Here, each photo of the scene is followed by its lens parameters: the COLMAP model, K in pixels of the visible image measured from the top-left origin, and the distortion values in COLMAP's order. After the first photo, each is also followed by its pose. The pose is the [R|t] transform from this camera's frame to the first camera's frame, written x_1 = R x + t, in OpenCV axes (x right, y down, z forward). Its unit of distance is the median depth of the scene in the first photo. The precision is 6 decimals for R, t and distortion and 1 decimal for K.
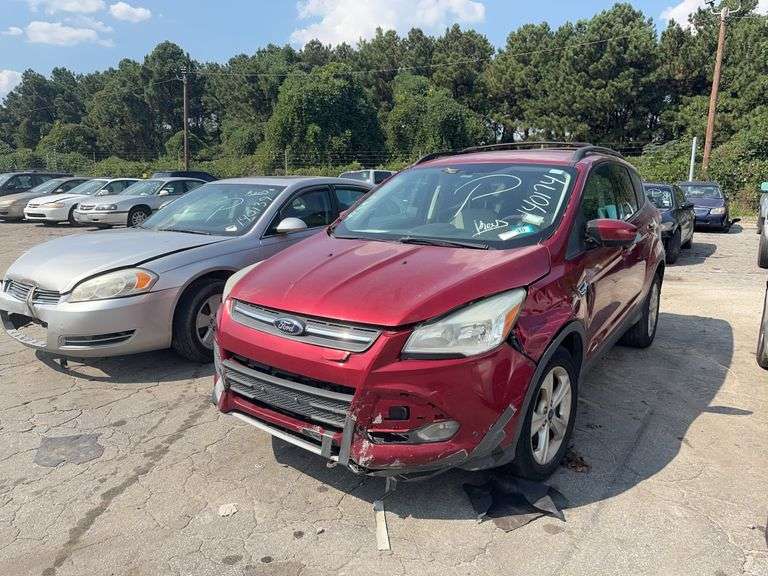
lens RADIAL K [[507.6, 0, 384.0], [0, 507.6, 288.0], [0, 0, 1]] dist [-0.084849, 0.037423]
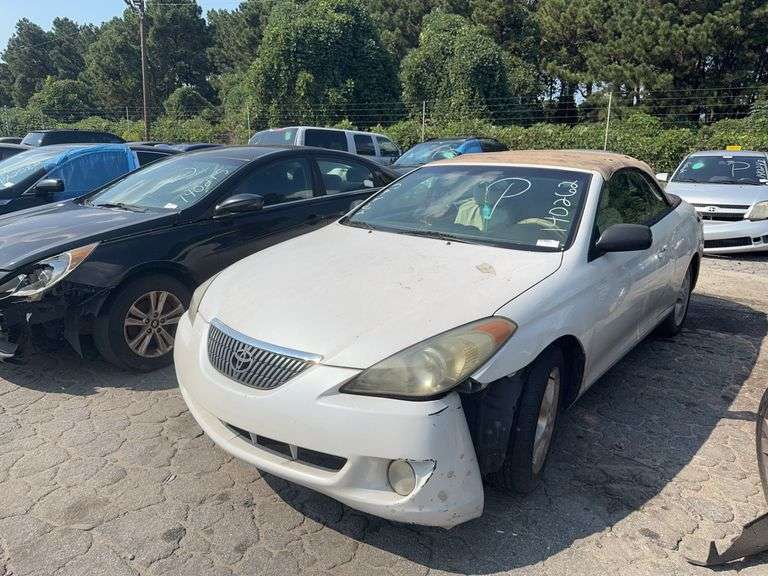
lens RADIAL K [[507.6, 0, 384.0], [0, 507.6, 288.0], [0, 0, 1]] dist [-0.084849, 0.037423]
pose [[0.994377, 0.037015, -0.099222, 0.059069], [-0.030595, 0.997386, 0.065459, -0.040444], [0.101386, -0.062056, 0.992910, 0.193004]]
